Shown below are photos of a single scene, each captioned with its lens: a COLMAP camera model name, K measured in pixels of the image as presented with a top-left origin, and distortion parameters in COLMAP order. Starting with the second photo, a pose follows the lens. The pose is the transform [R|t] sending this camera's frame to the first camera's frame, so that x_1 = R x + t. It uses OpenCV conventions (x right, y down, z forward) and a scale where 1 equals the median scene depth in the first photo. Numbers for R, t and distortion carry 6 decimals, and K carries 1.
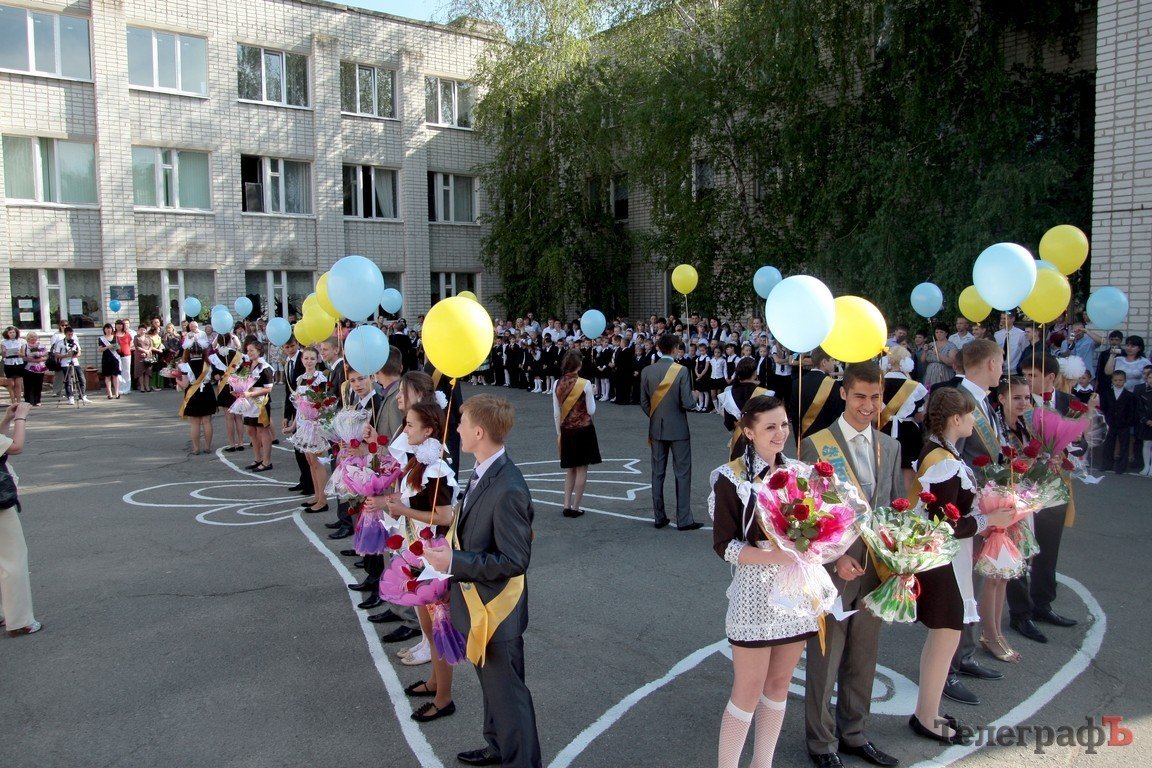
lens RADIAL K [[847.2, 0, 576.0], [0, 847.2, 384.0], [0, 0, 1]] dist [-0.114190, 0.067503]
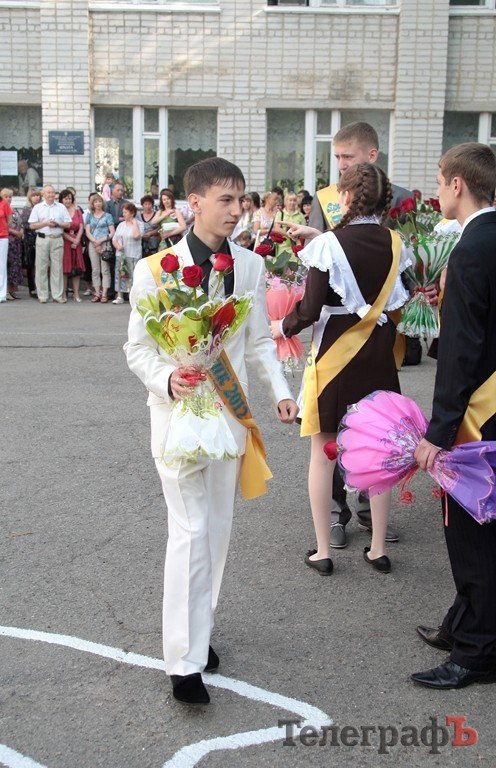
lens RADIAL K [[1414.5, 0, 248.0], [0, 1414.5, 384.0], [0, 0, 1]] dist [0.175889, -0.145857]
pose [[0.766260, 0.116607, -0.631861, 0.260488], [-0.084814, 0.993146, 0.080425, -0.023513], [0.636908, -0.008036, 0.770898, 0.216731]]
